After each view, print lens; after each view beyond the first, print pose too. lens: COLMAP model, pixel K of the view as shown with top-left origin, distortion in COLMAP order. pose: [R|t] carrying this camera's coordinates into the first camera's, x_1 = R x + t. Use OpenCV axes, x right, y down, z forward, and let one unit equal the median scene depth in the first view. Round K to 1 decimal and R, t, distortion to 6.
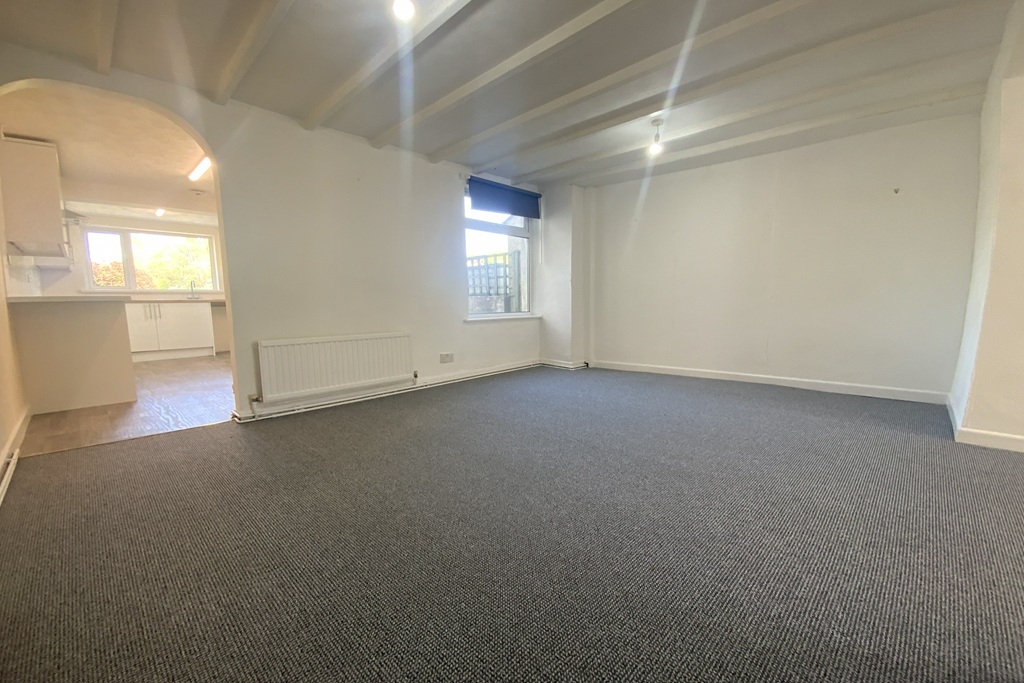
lens RADIAL K [[415.0, 0, 512.5], [0, 415.0, 347.4], [0, 0, 1]] dist [0.026083, -0.022508]
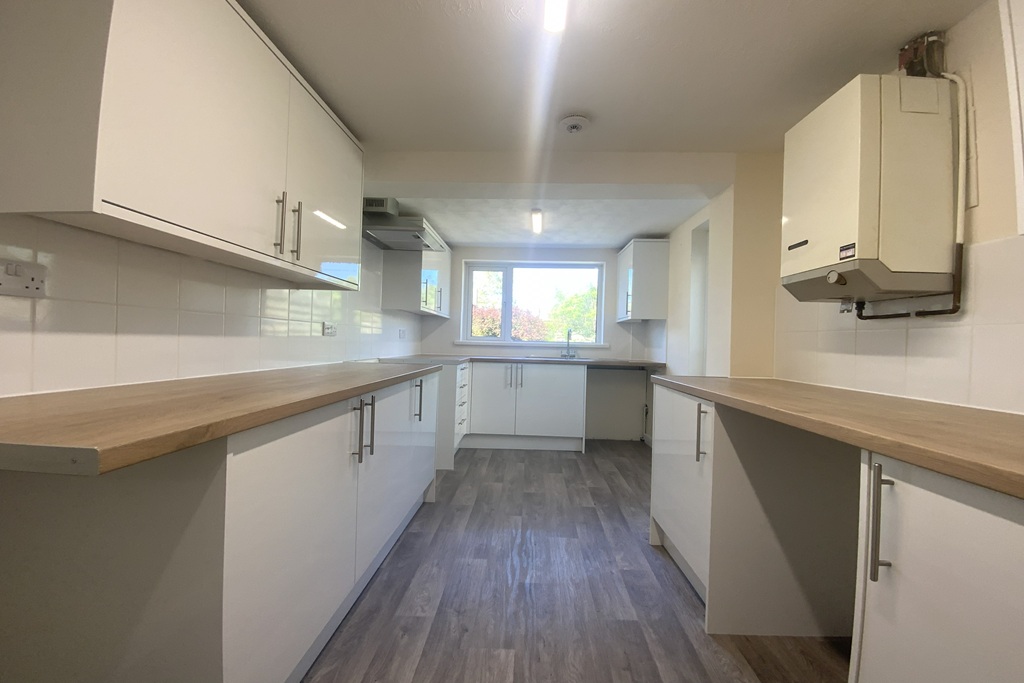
lens RADIAL K [[415.0, 0, 512.5], [0, 415.0, 347.4], [0, 0, 1]] dist [0.026083, -0.022508]
pose [[0.663661, 0.039736, -0.746977, -0.341754], [-0.117727, 0.991692, -0.051842, -0.089980], [0.738711, 0.122345, 0.662826, 0.513480]]
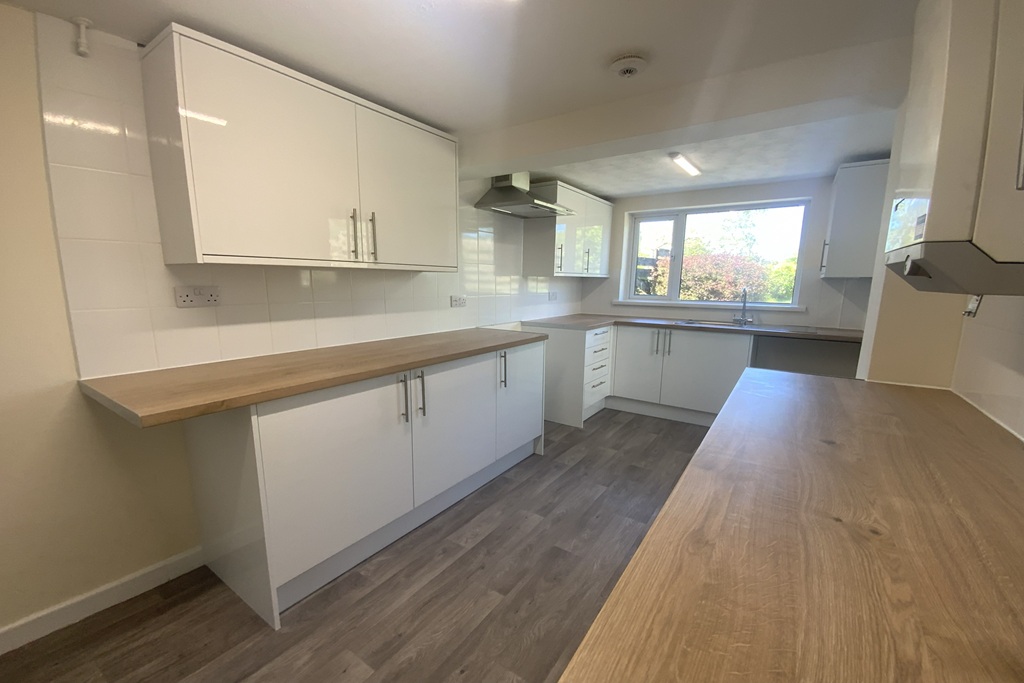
lens RADIAL K [[412.6, 0, 514.0], [0, 412.6, 360.6], [0, 0, 1]] dist [0.001214, 0.000098]
pose [[0.168648, 0.204203, -0.964292, -0.279428], [-0.123855, 0.974941, 0.184797, -0.135569], [0.977864, 0.088267, 0.189714, 0.626534]]
